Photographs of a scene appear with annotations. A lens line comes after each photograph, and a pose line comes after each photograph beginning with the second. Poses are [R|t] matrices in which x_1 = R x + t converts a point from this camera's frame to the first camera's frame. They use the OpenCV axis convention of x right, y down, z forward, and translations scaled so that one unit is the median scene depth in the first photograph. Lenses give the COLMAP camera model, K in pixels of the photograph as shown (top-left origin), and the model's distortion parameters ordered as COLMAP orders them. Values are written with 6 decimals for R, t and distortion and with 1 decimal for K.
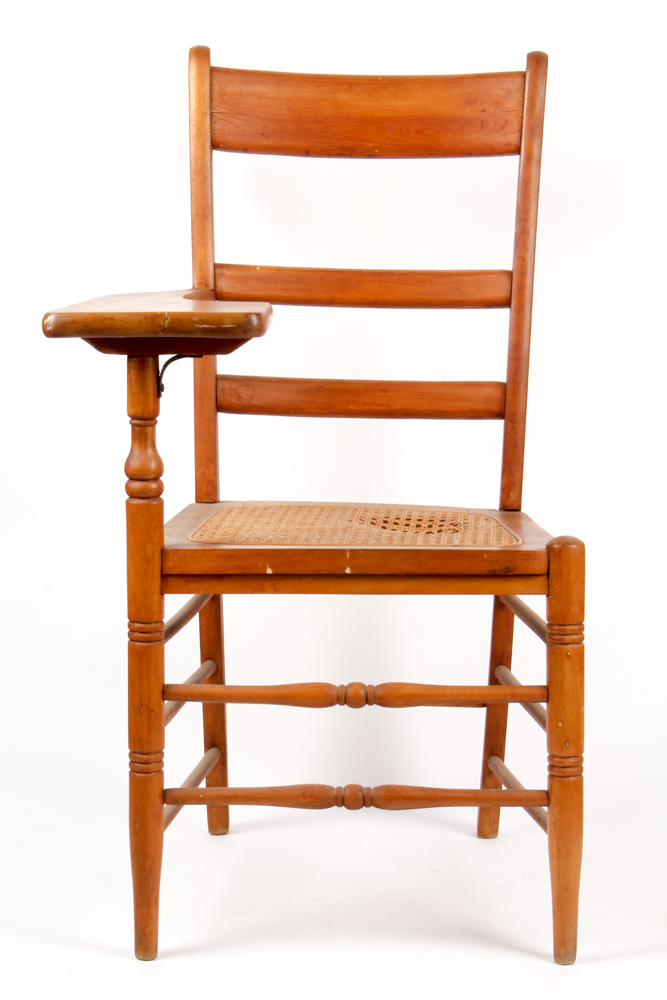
lens RADIAL K [[2374.8, 0, 333.1], [0, 2374.8, 531.6], [0, 0, 1]] dist [-0.014567, 0.116301]
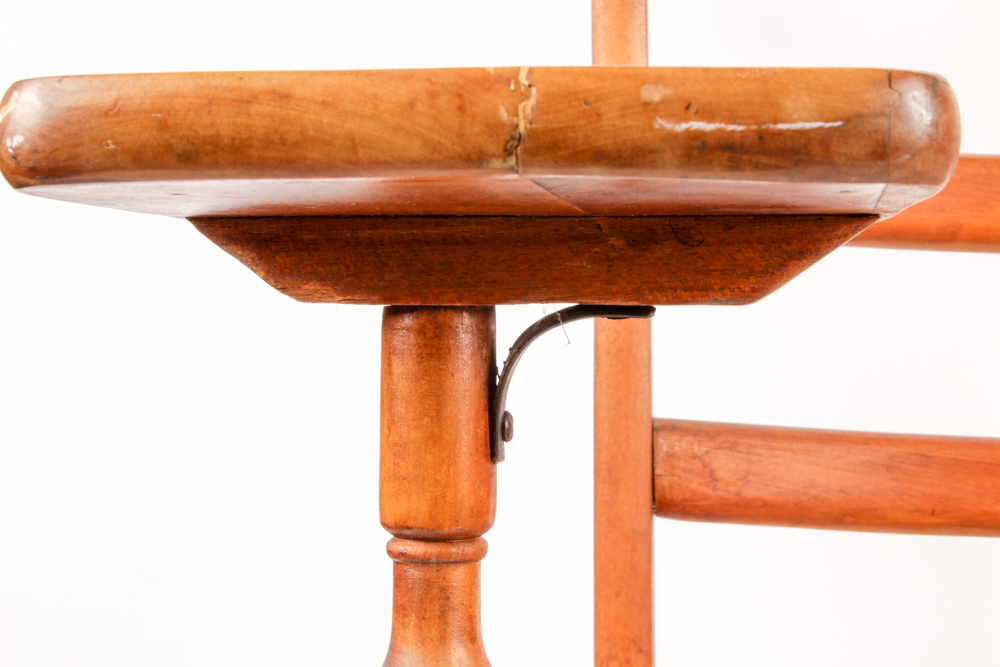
lens RADIAL K [[2374.8, 0, 500.0], [0, 2374.8, 333.5], [0, 0, 1]] dist [-0.014567, 0.116301]
pose [[0.996763, 0.005797, -0.080185, -0.050420], [-0.015946, 0.991837, -0.126514, -0.036146], [0.078797, 0.127384, 0.988719, 0.723670]]
